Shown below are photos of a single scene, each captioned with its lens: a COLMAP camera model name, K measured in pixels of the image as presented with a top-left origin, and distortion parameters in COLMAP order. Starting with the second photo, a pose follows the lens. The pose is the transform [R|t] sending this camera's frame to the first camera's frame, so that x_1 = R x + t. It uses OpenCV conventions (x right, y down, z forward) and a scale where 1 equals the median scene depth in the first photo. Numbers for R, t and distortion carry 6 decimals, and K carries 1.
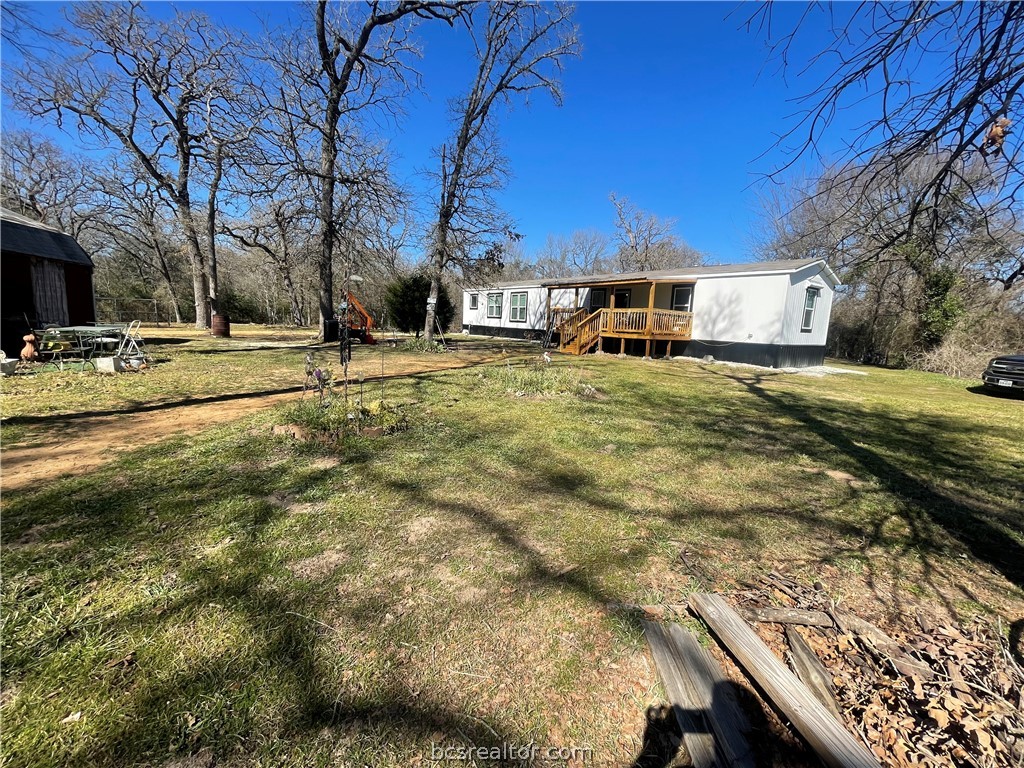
lens RADIAL K [[410.3, 0, 512.0], [0, 410.3, 384.0], [0, 0, 1]] dist [-0.005414, 0.000114]
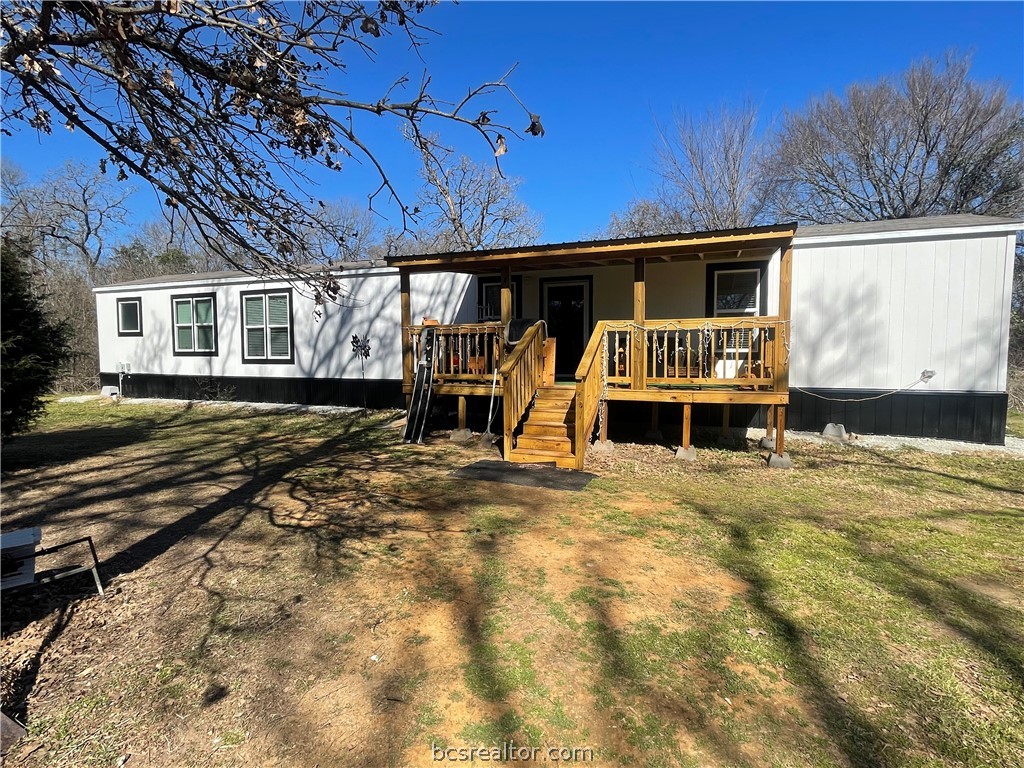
lens RADIAL K [[528.4, 0, 496.8], [0, 528.4, 383.7], [0, 0, 1]] dist [-0.004419, -0.000688]
pose [[0.859169, -0.079191, 0.505528, -0.087576], [0.117782, 0.992030, -0.044774, -0.122282], [-0.497953, 0.098010, 0.861648, 0.664974]]
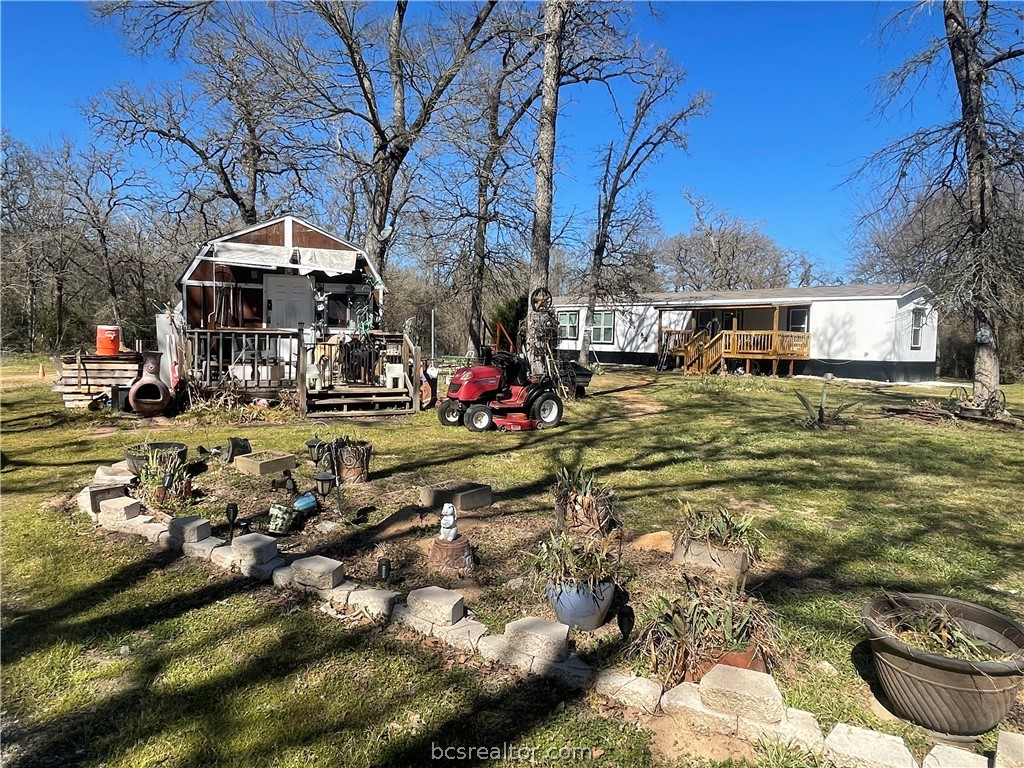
lens RADIAL K [[671.7, 0, 512.0], [0, 671.7, 384.0], [0, 0, 1]] dist [0.002887, 0.002570]
pose [[0.997634, -0.021532, 0.065293, -0.427357], [0.026991, 0.996107, -0.083917, 0.077327], [-0.063232, 0.085481, 0.994331, -0.640640]]
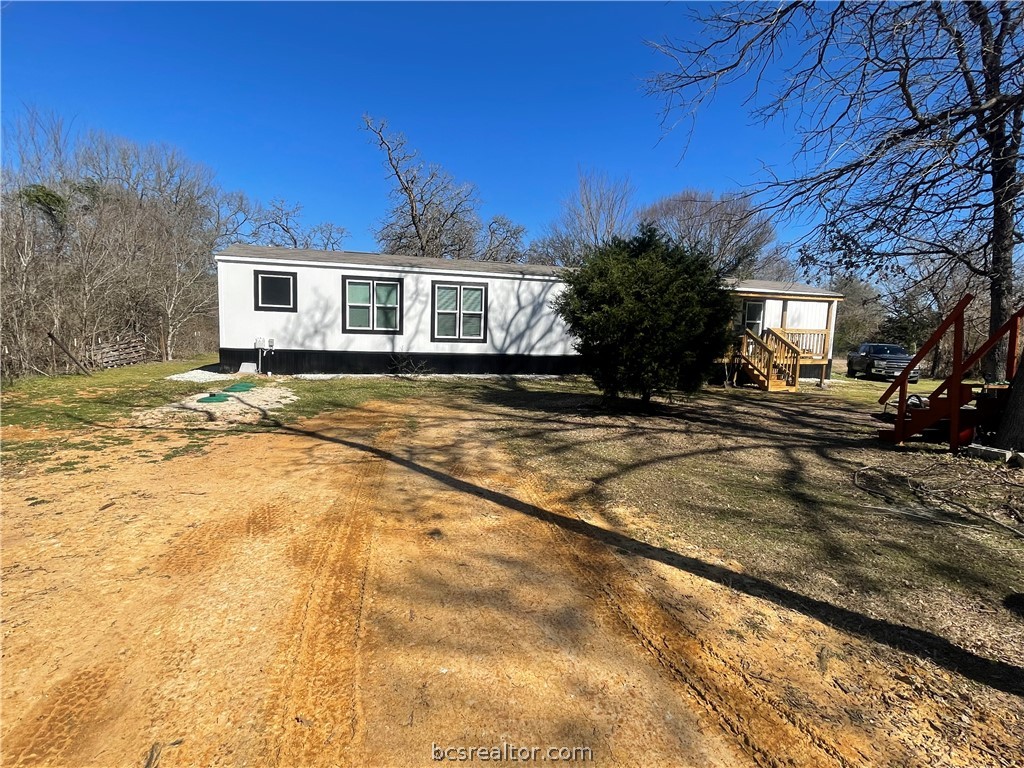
lens RADIAL K [[521.1, 0, 512.0], [0, 521.1, 384.0], [0, 0, 1]] dist [-0.000847, 0.000081]
pose [[0.384403, -0.137483, 0.912870, -0.843409], [0.124700, 0.987518, 0.096215, -0.233767], [-0.914704, 0.076850, 0.396750, 1.055864]]
